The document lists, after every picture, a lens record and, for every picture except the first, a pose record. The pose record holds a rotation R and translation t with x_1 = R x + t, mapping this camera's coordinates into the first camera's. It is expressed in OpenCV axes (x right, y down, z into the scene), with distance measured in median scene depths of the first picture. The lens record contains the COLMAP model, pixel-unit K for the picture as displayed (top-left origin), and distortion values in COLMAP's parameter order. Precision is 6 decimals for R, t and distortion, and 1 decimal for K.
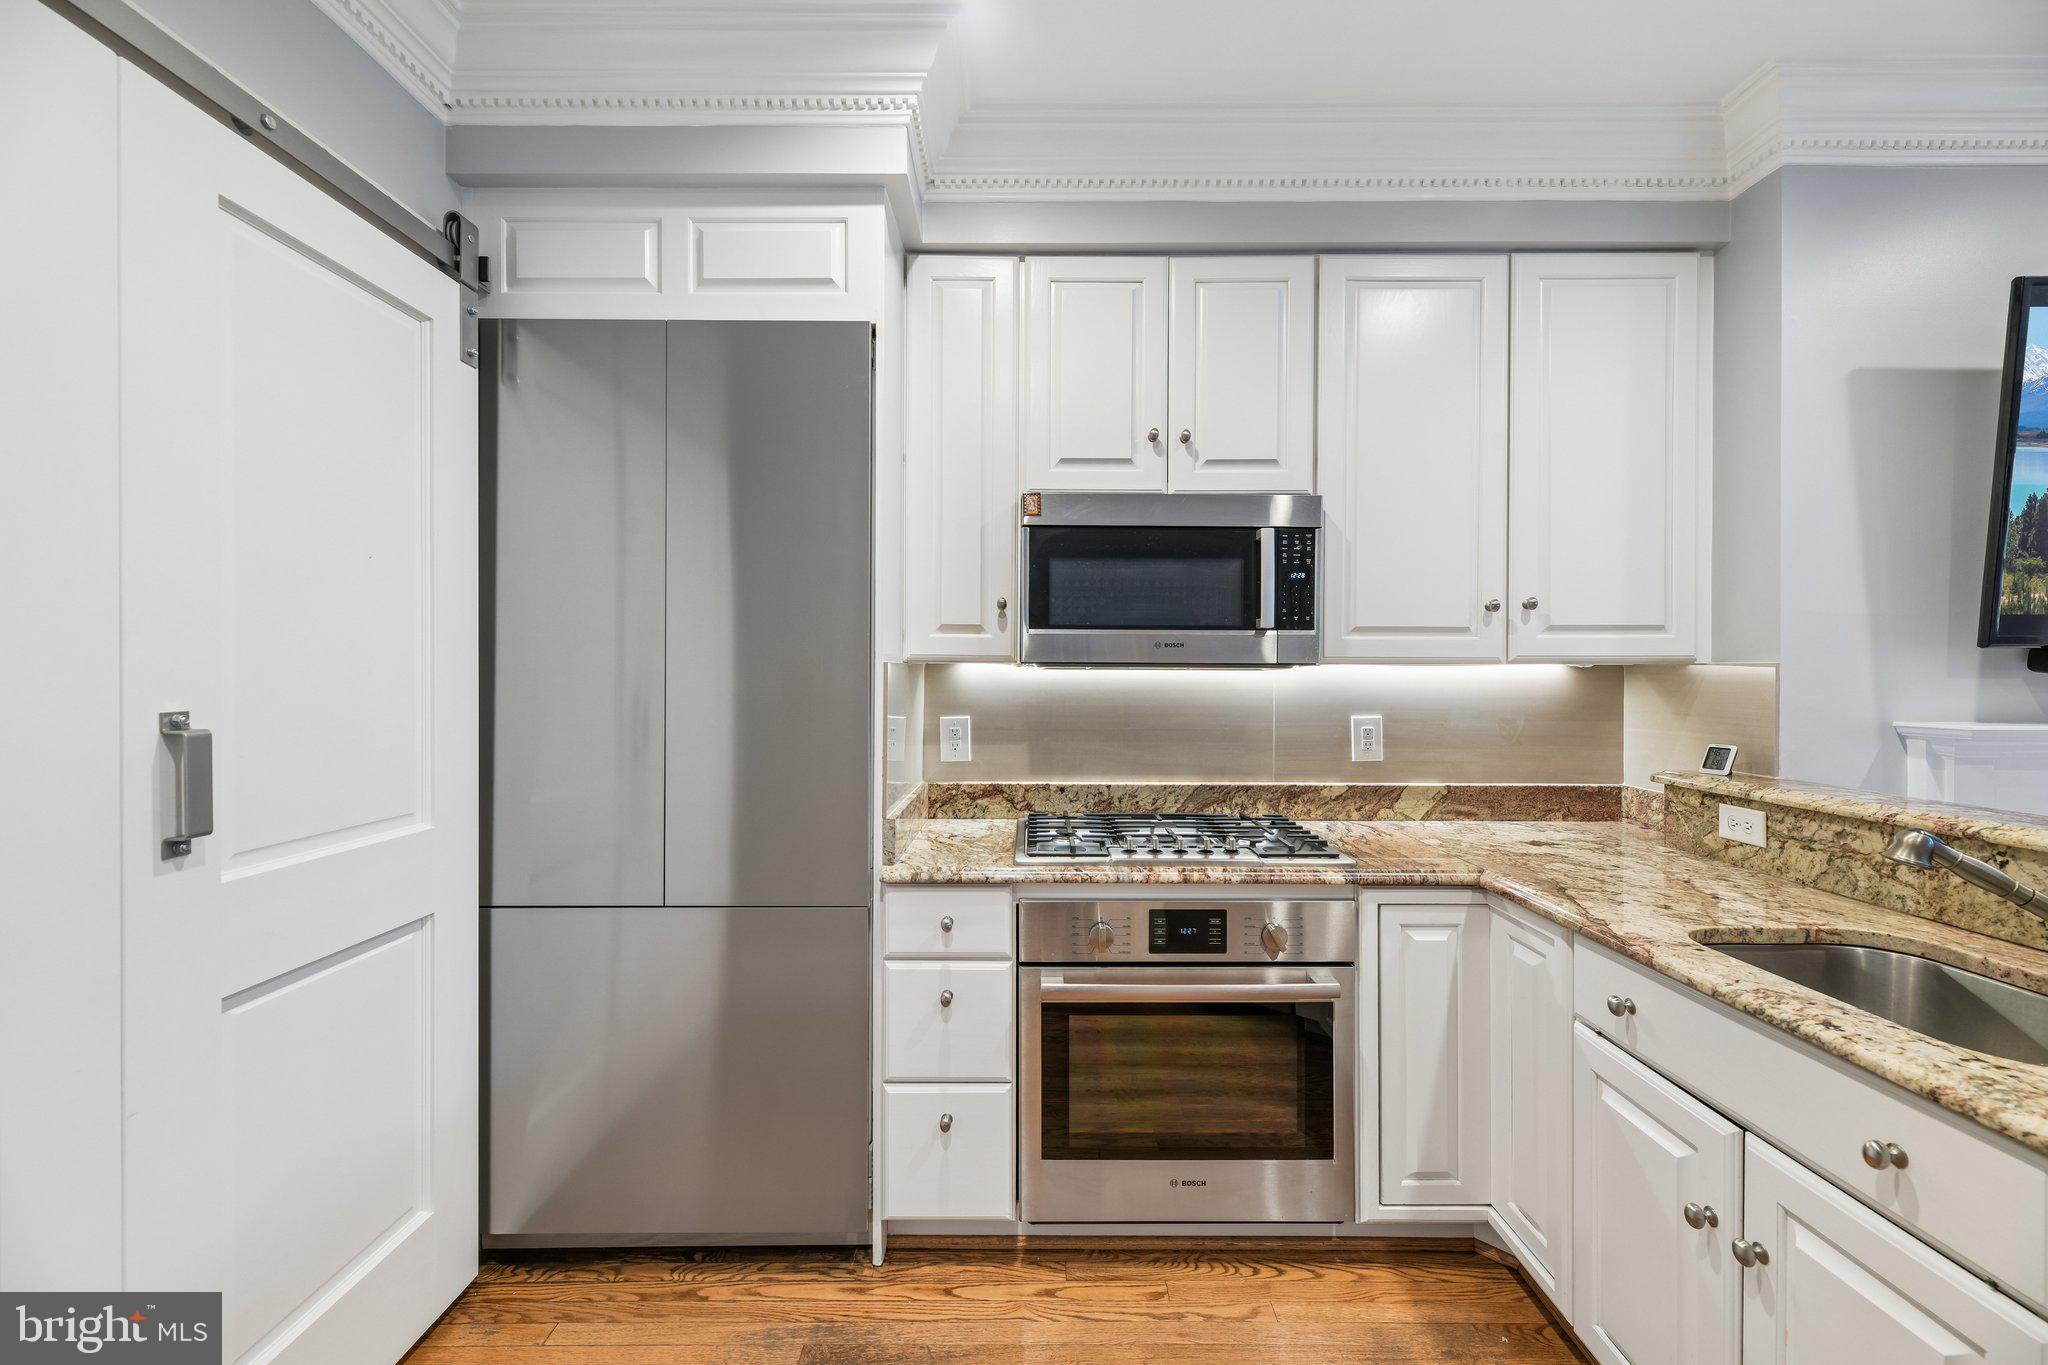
lens RADIAL K [[830.6, 0, 1038.4], [0, 830.6, 674.6], [0, 0, 1]] dist [0.013565, -0.004016]
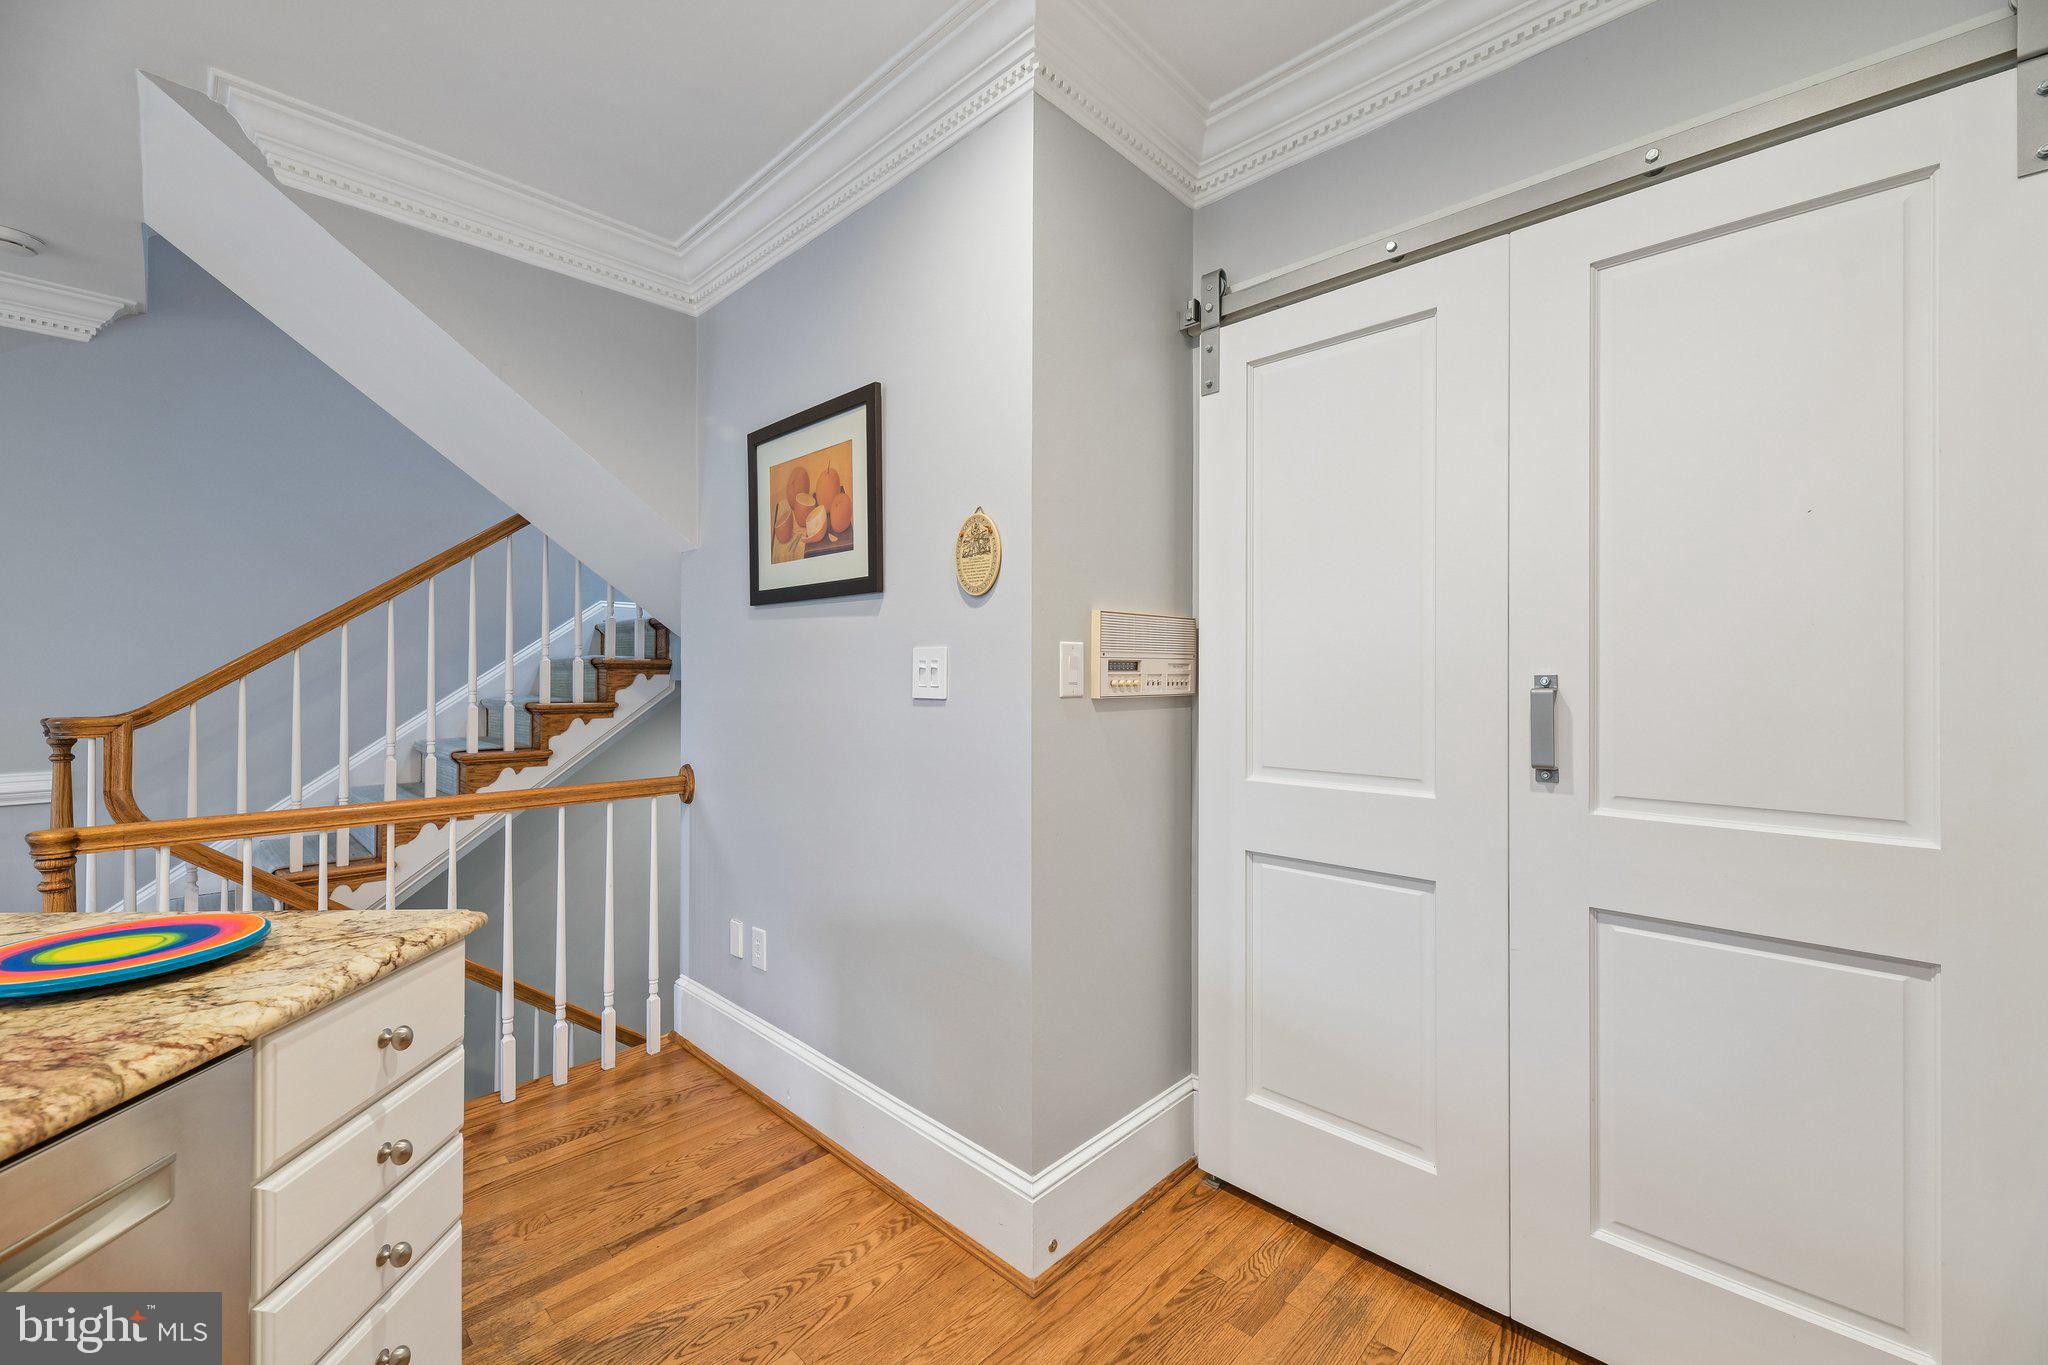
lens RADIAL K [[830.6, 0, 1029.2], [0, 830.6, 670.9], [0, 0, 1]] dist [0.013565, -0.004016]
pose [[-0.691549, -0.006098, -0.722304, 0.302736], [-0.006233, 0.999978, -0.002474, 0.026257], [0.722303, 0.002791, -0.691571, 0.775579]]
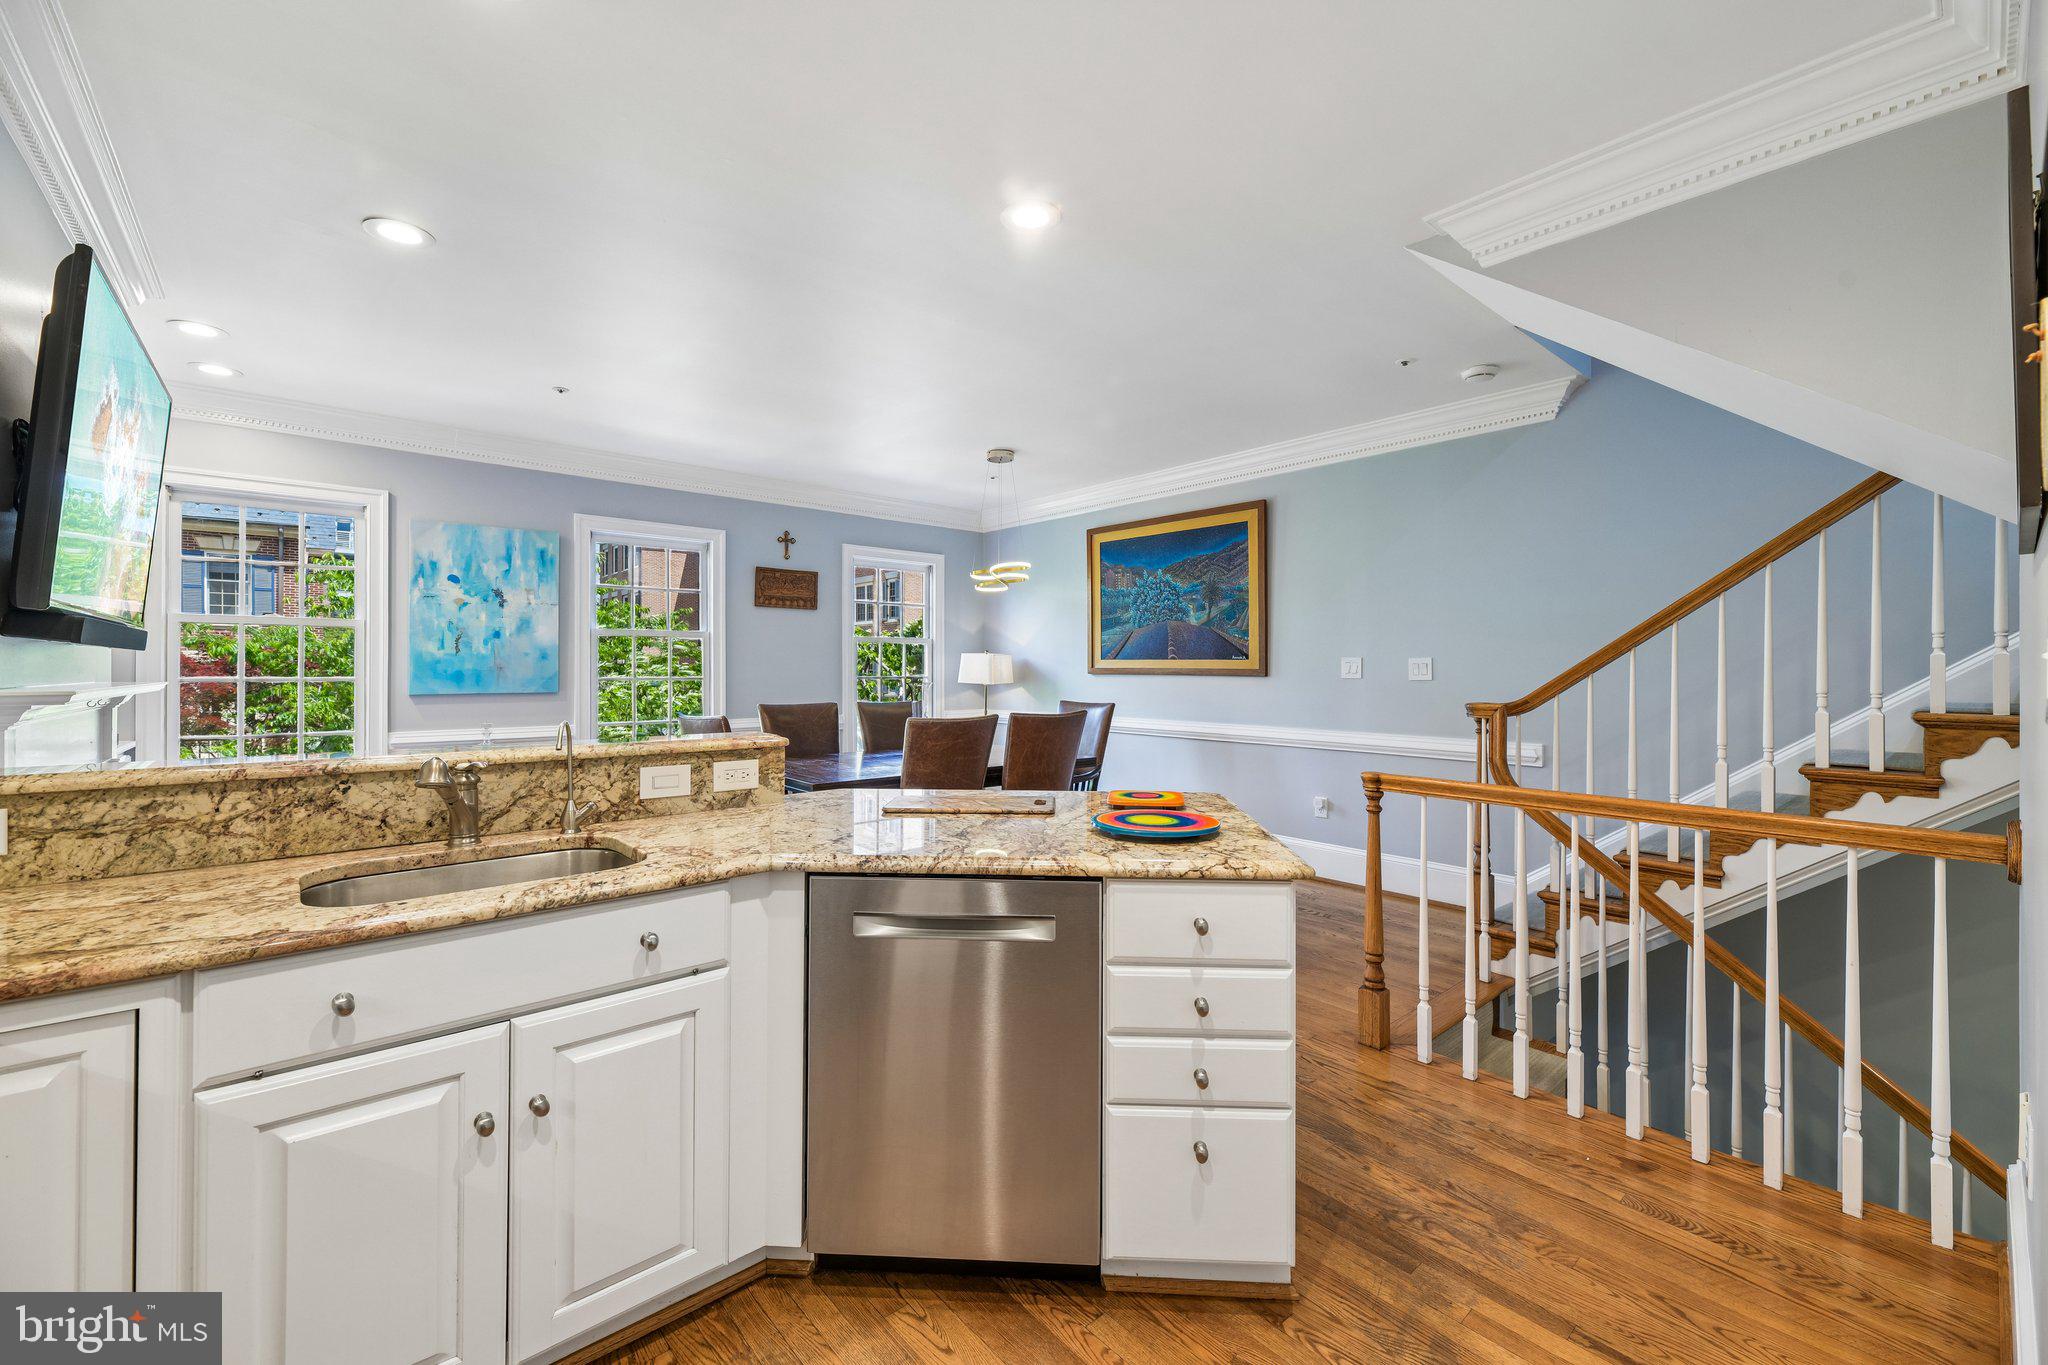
lens RADIAL K [[830.6, 0, 1034.0], [0, 830.6, 666.5], [0, 0, 1]] dist [0.013565, -0.004016]
pose [[-0.662290, -0.003235, 0.749240, -0.310811], [-0.003464, 0.999993, 0.001256, 0.026078], [-0.749239, -0.001763, -0.662297, 0.729002]]
